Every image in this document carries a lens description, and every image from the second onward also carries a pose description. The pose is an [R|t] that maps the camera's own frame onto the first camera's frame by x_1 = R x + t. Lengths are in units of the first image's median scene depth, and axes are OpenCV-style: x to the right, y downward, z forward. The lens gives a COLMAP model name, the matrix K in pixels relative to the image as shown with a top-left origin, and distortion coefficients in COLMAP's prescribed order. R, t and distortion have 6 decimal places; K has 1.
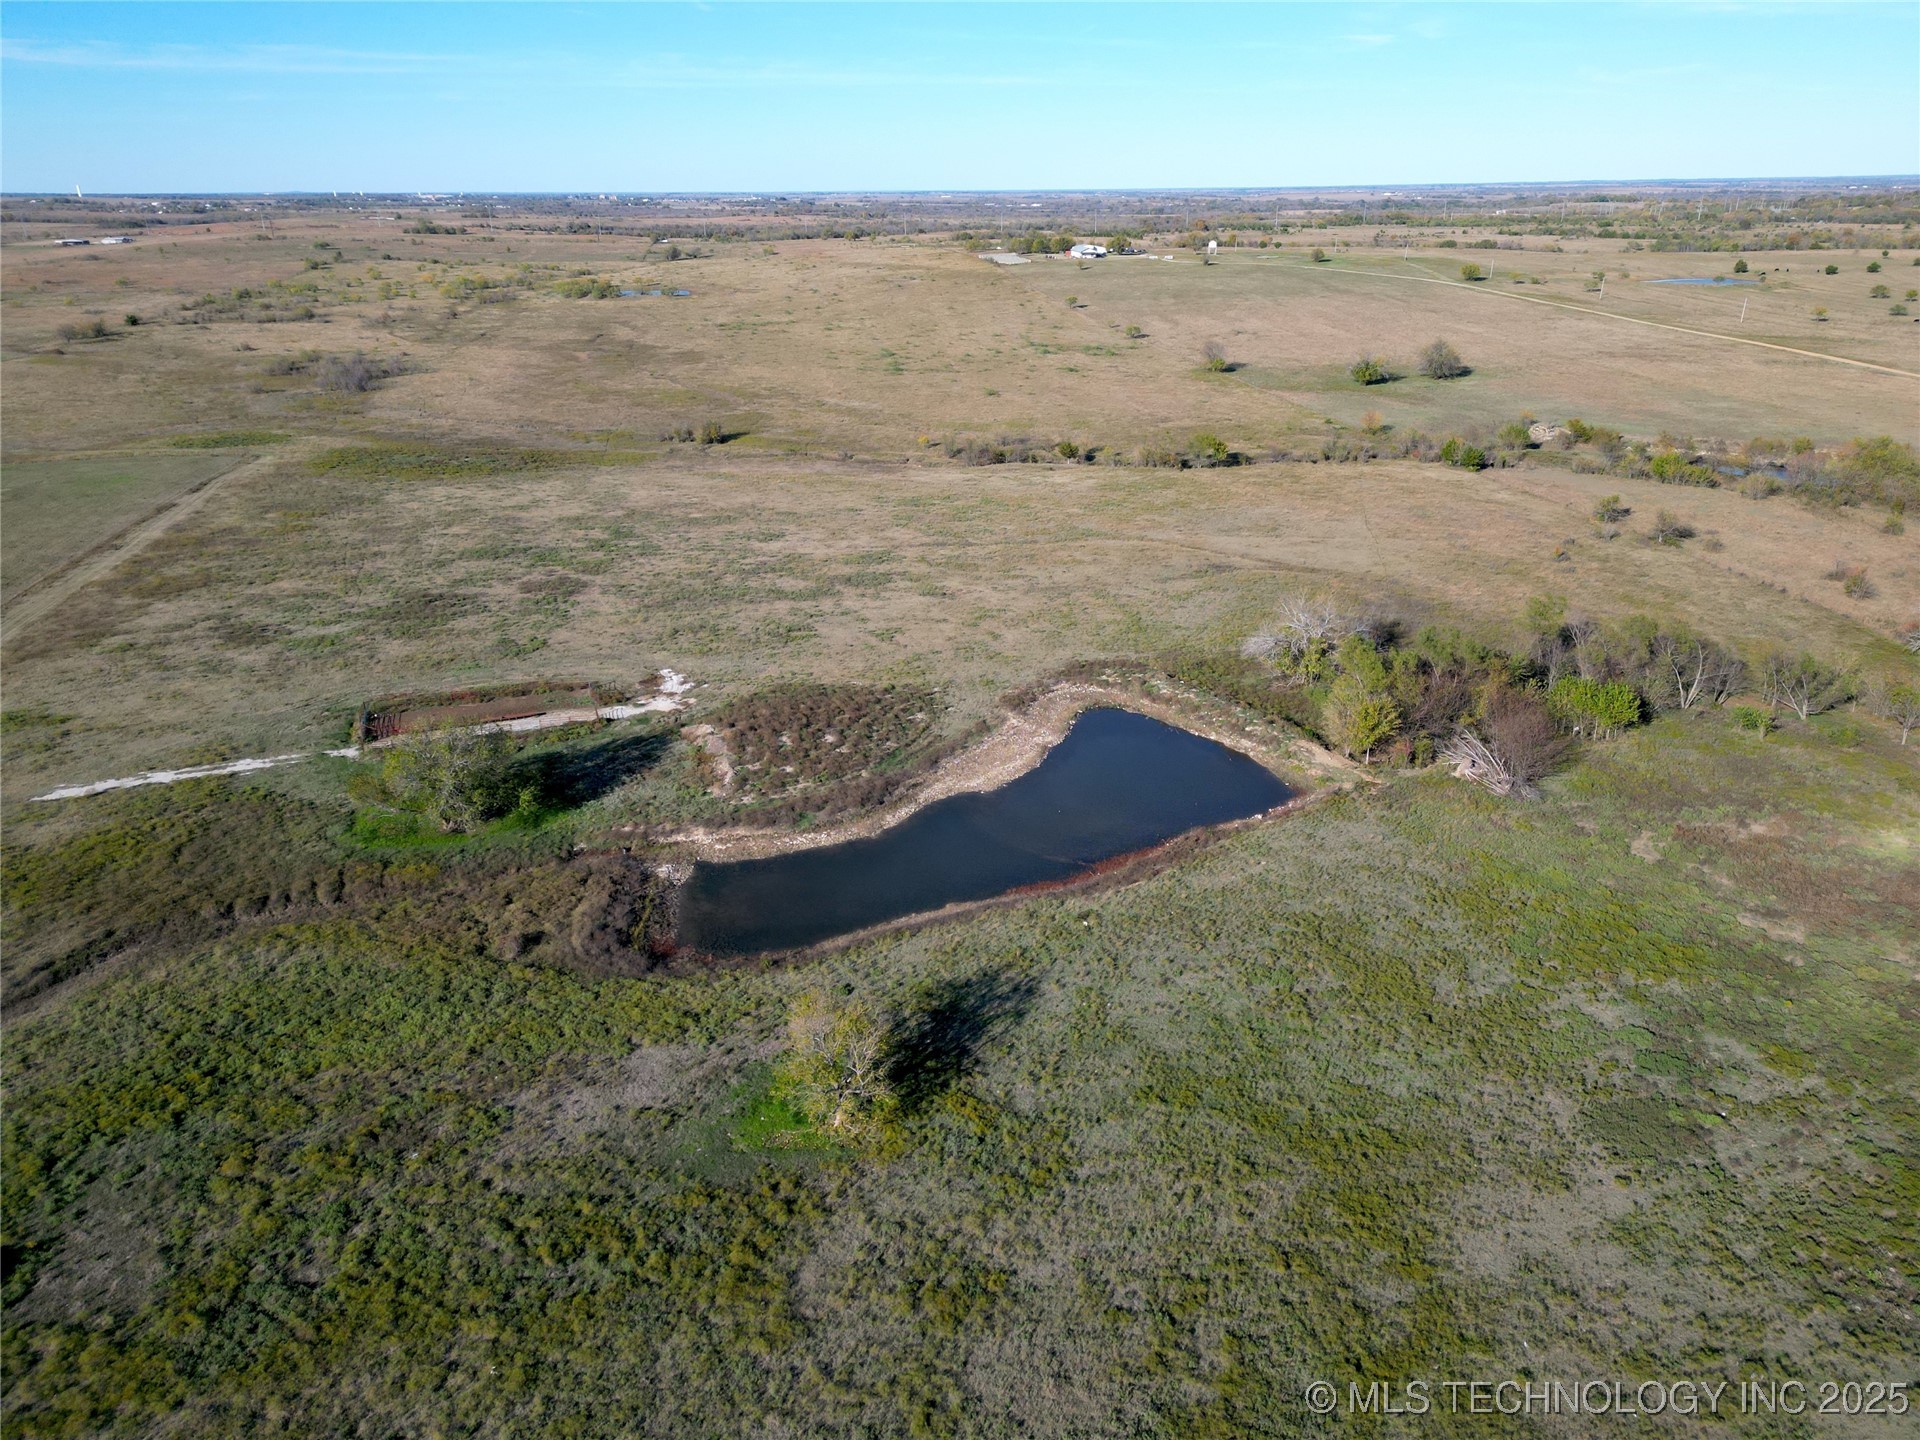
lens RADIAL K [[1321.8, 0, 961.1], [0, 1321.8, 768.2], [0, 0, 1]] dist [0.057445, -0.043457]
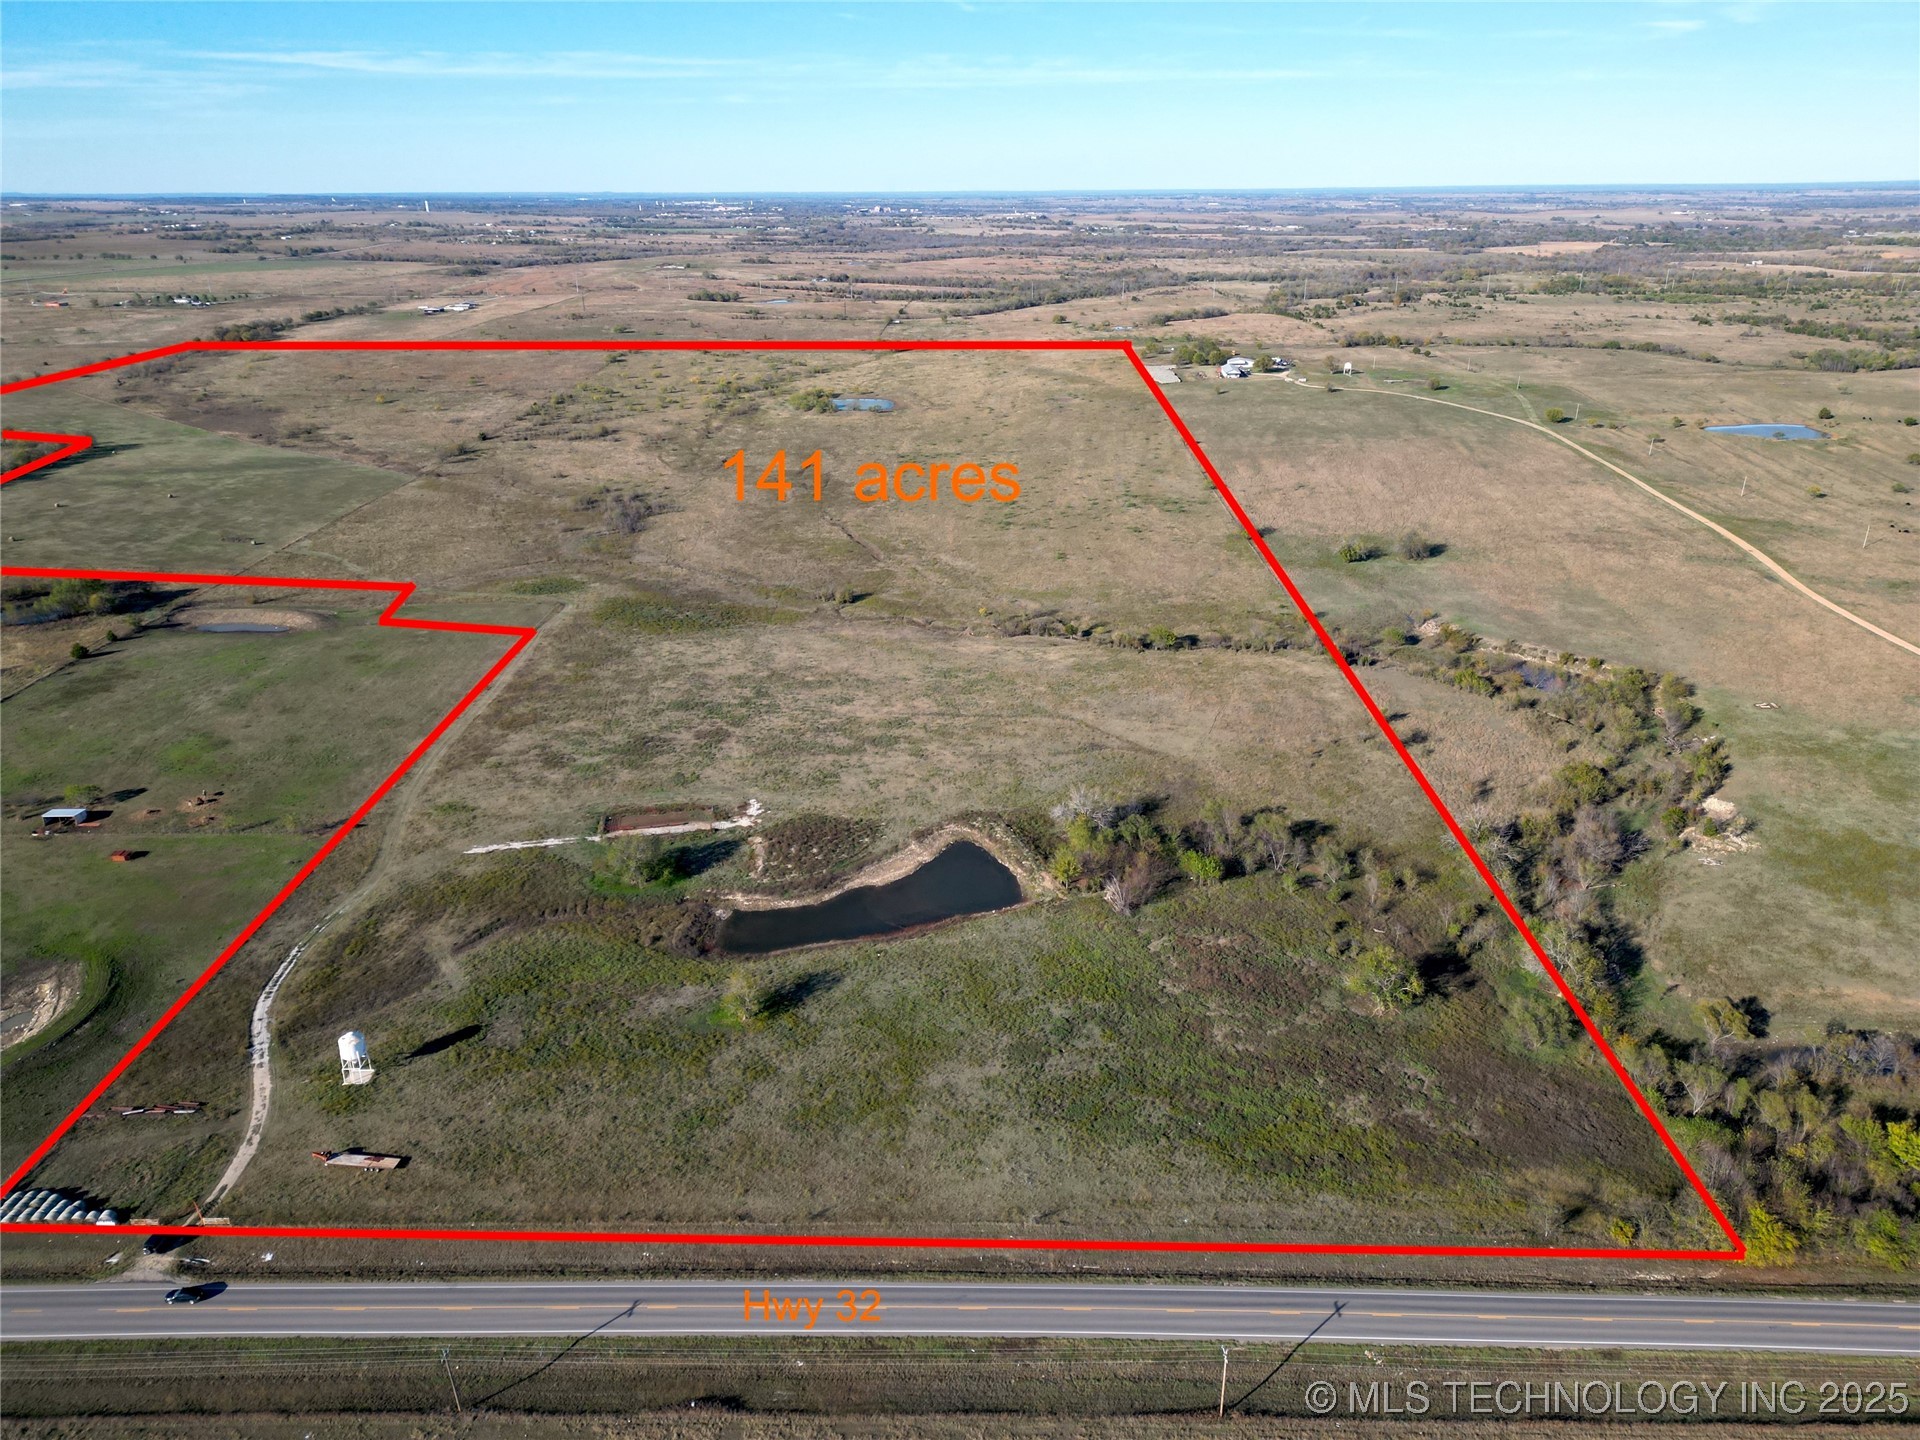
lens RADIAL K [[1336.3, 0, 960.0], [0, 1336.3, 720.0], [0, 0, 1]] dist [0.089975, -0.092069]
pose [[0.982041, 0.071751, -0.174490, 0.420161], [-0.077427, 0.996661, -0.025933, -0.167972], [0.172047, 0.038977, 0.984317, -0.906961]]
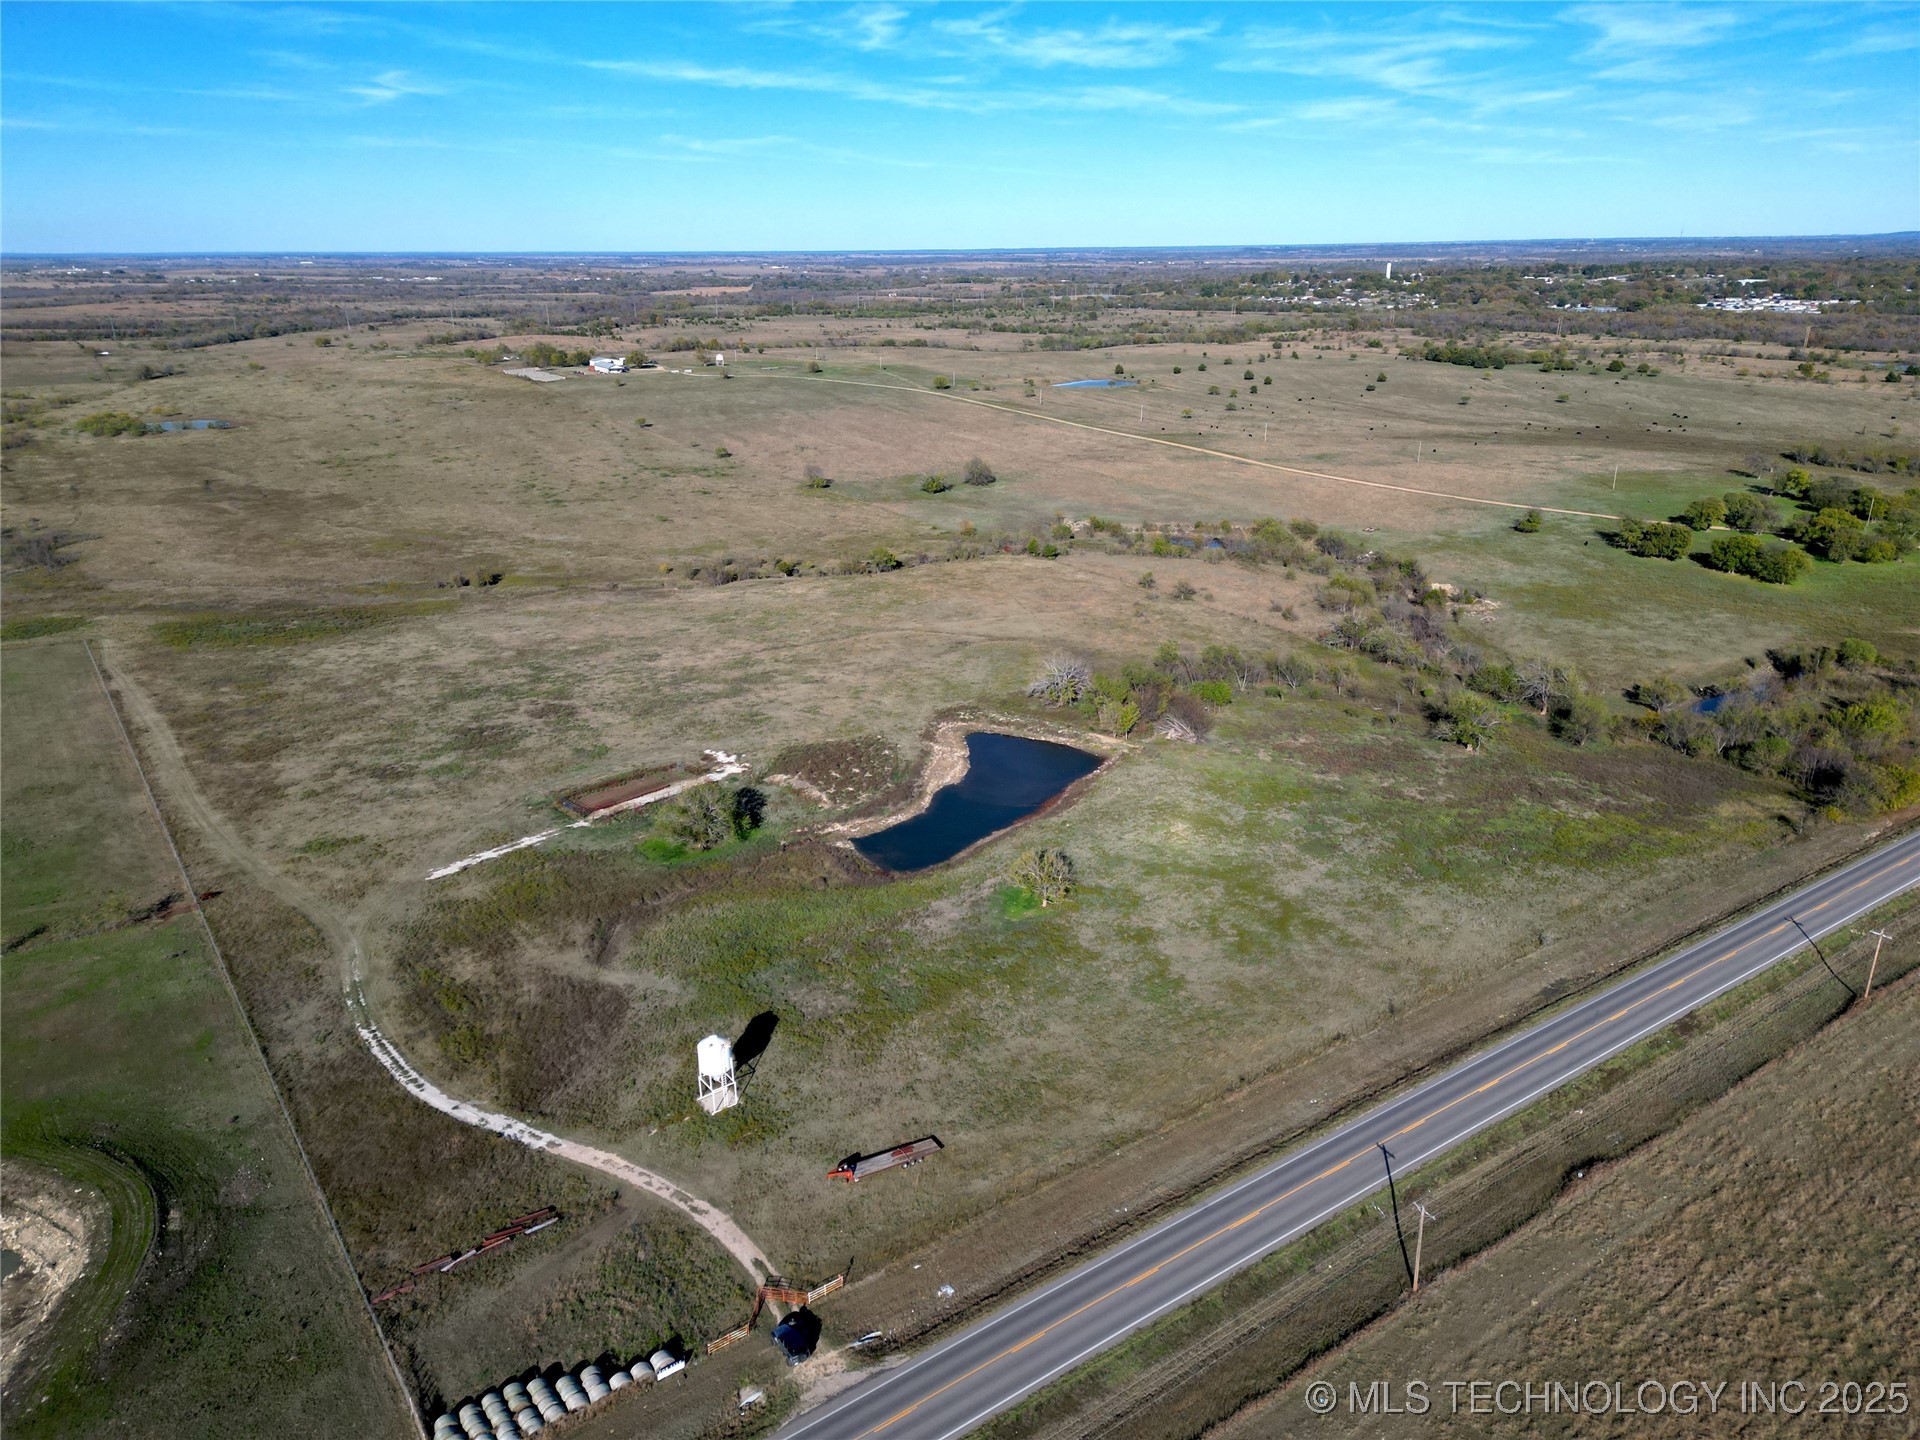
lens RADIAL K [[1336.3, 0, 960.0], [0, 1336.3, 720.0], [0, 0, 1]] dist [0.089975, -0.092069]
pose [[0.911013, -0.138696, 0.388353, -0.582696], [0.167568, 0.984995, -0.041308, 0.007380], [-0.376797, 0.102708, 0.920584, -0.615883]]
